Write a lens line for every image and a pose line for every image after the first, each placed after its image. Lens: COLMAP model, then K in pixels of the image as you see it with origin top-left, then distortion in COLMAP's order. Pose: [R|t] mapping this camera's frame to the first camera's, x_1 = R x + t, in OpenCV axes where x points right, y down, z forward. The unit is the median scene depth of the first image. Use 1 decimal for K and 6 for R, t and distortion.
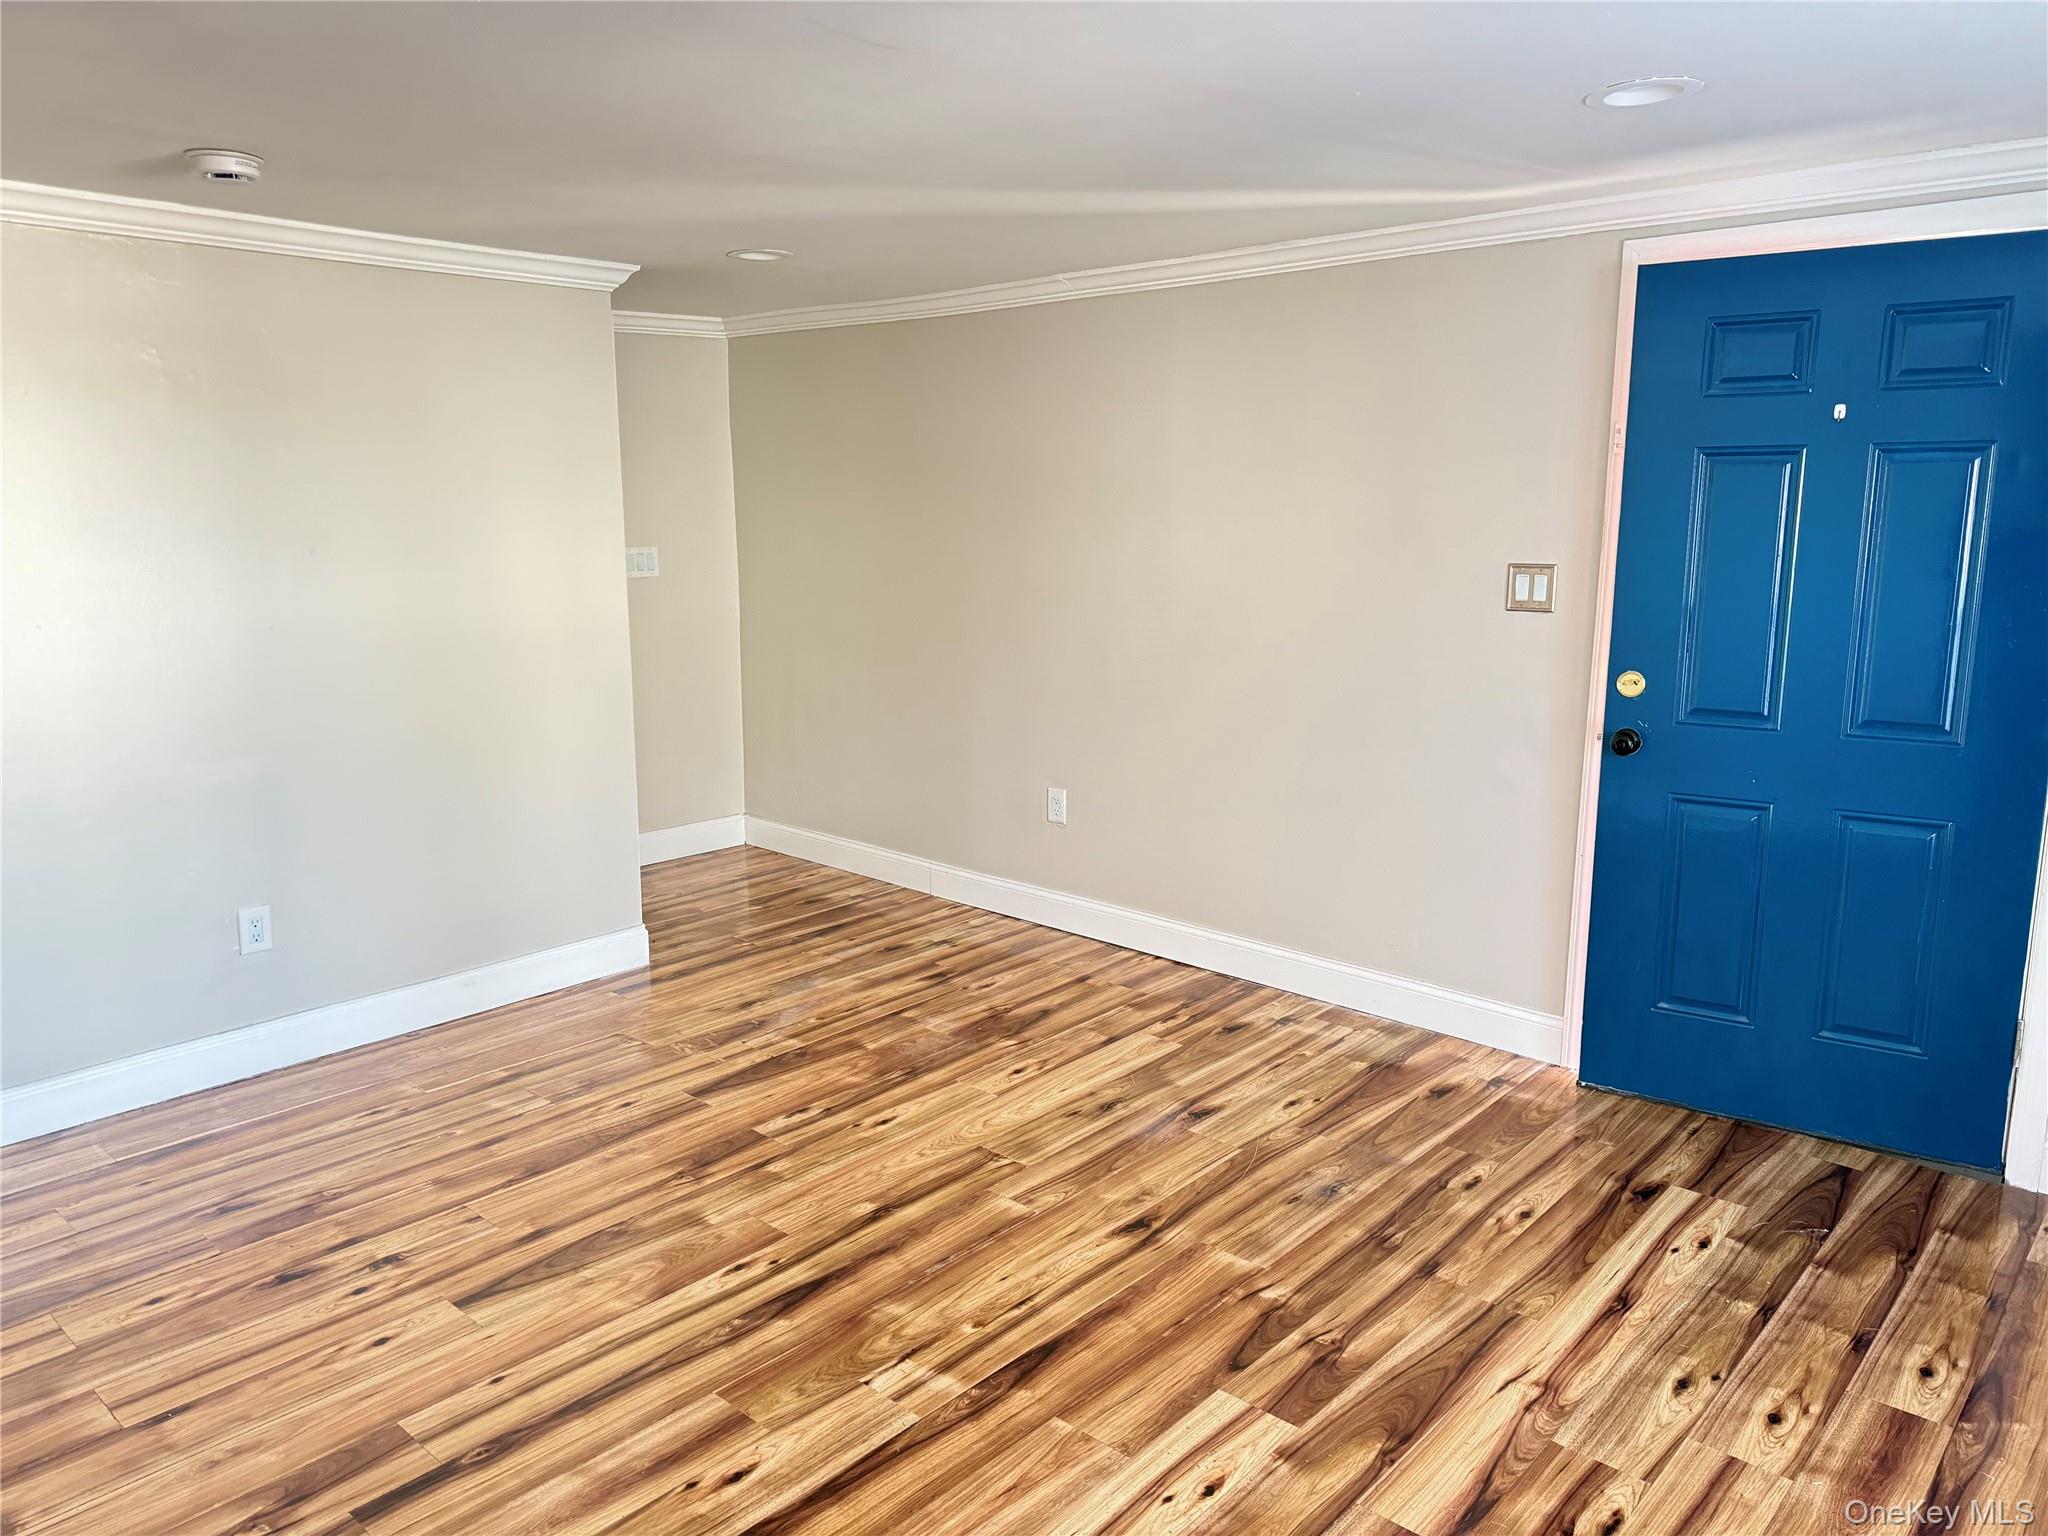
lens RADIAL K [[1434.9, 0, 1047.1], [0, 1434.9, 734.3], [0, 0, 1]] dist [0.067567, -0.072327]
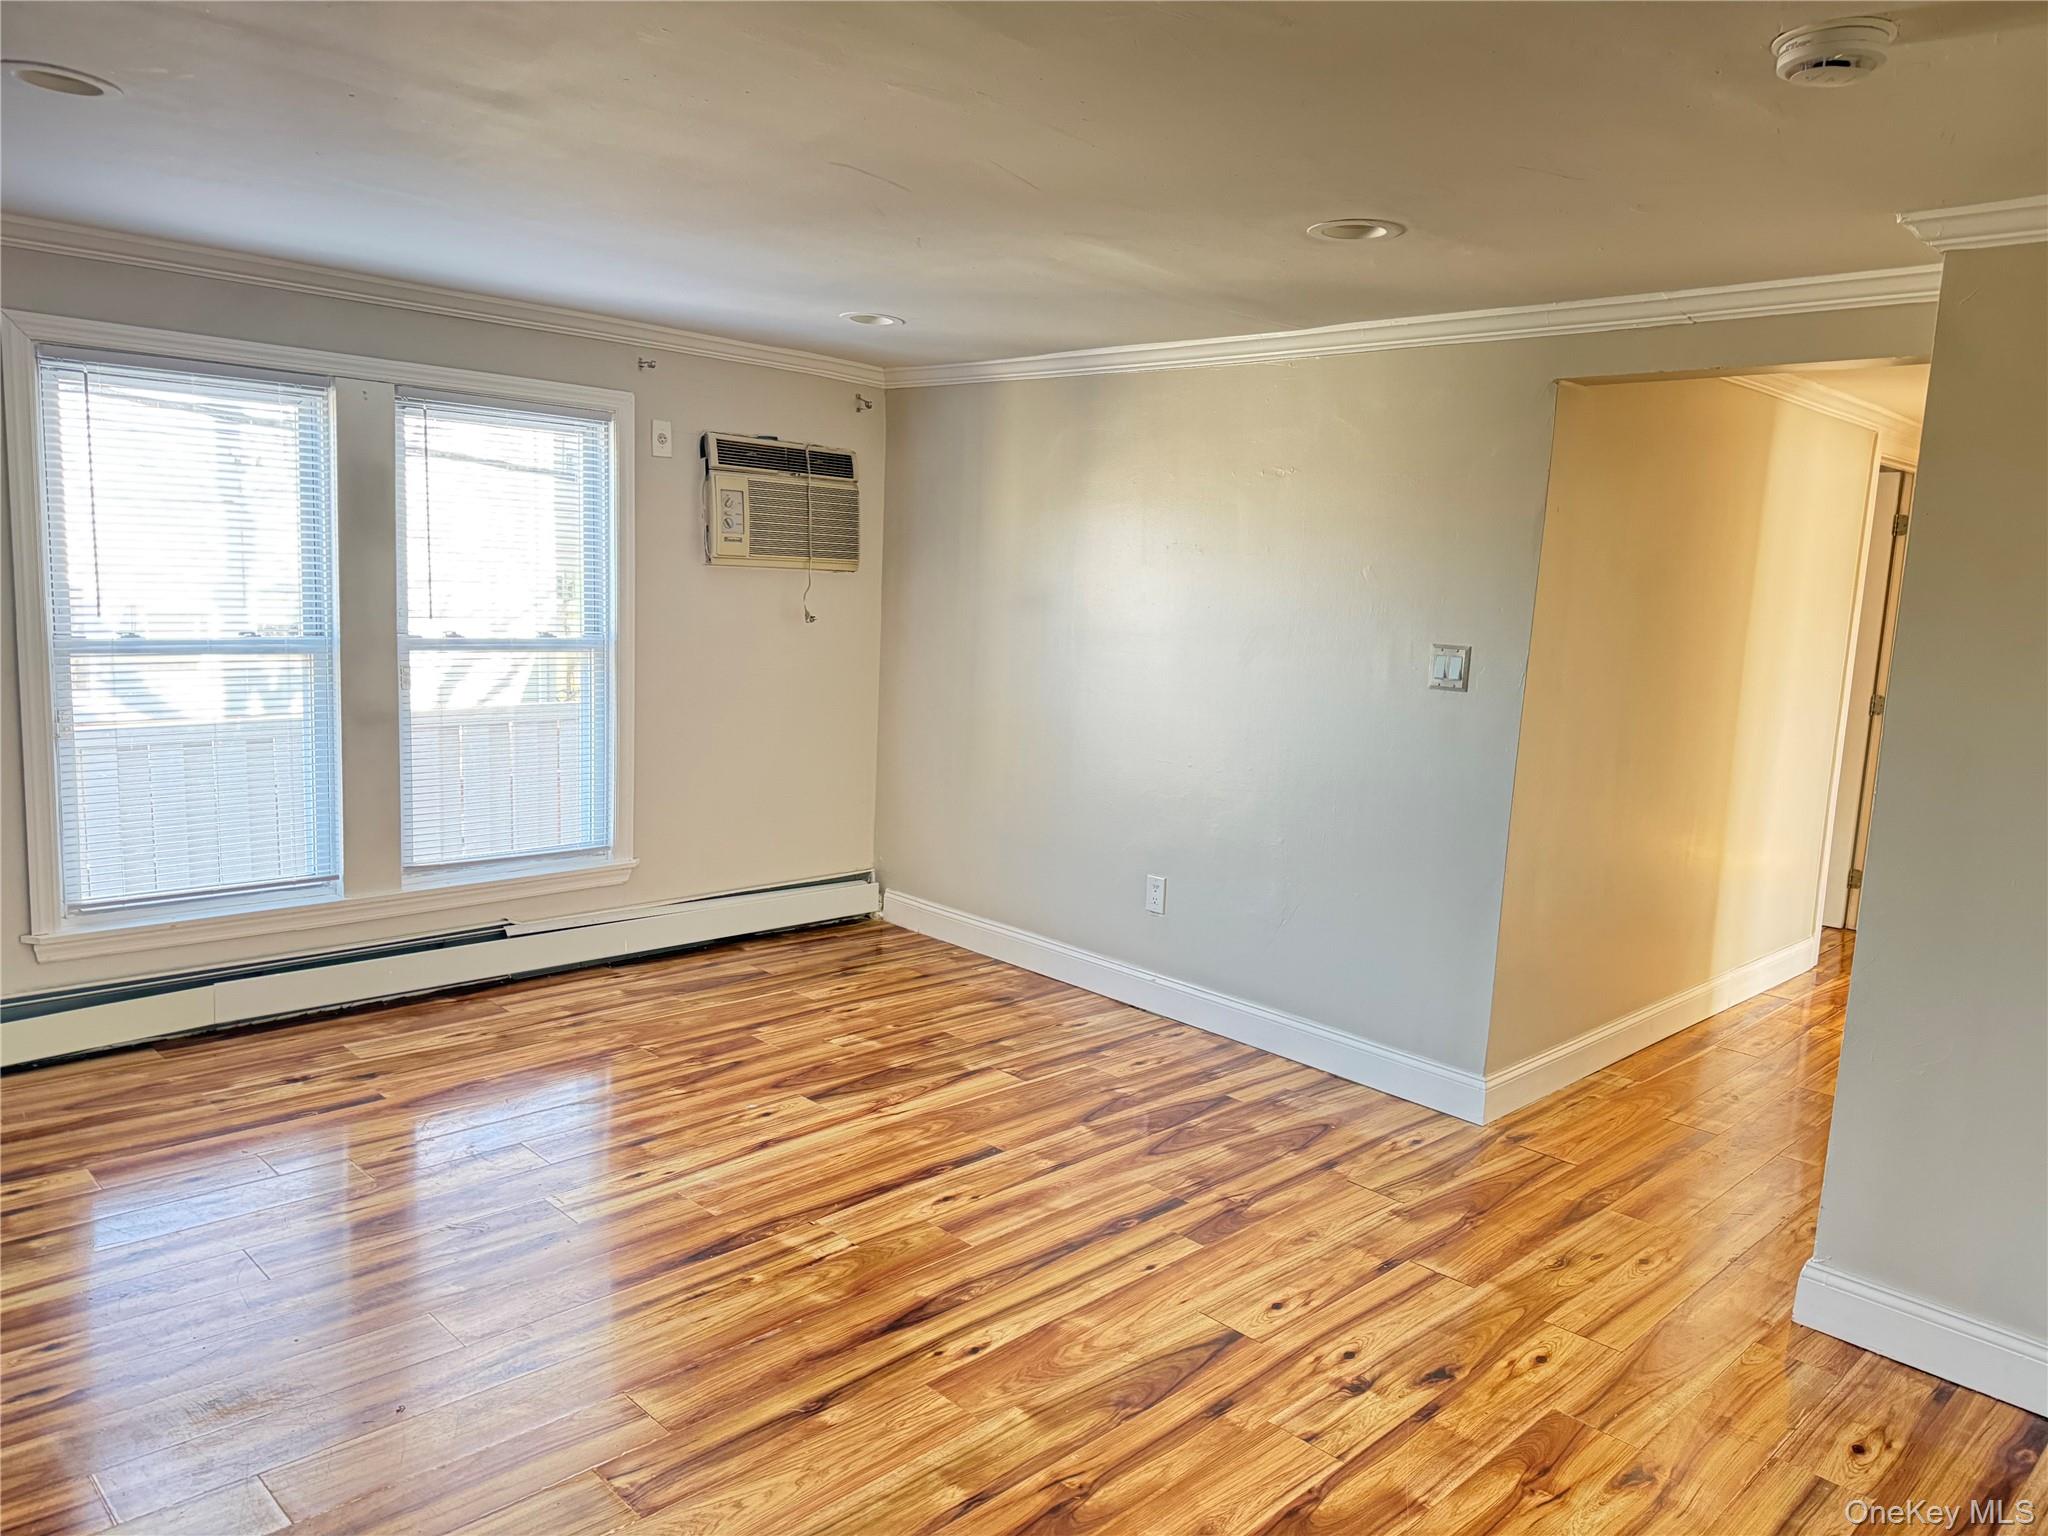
lens RADIAL K [[1434.9, 0, 1010.3], [0, 1434.9, 737.7], [0, 0, 1]] dist [0.067567, -0.072327]
pose [[-0.996108, -0.055350, 0.068591, -0.247315], [-0.034660, 0.961516, 0.272554, -0.243353], [-0.081037, 0.269116, -0.959692, 1.596929]]
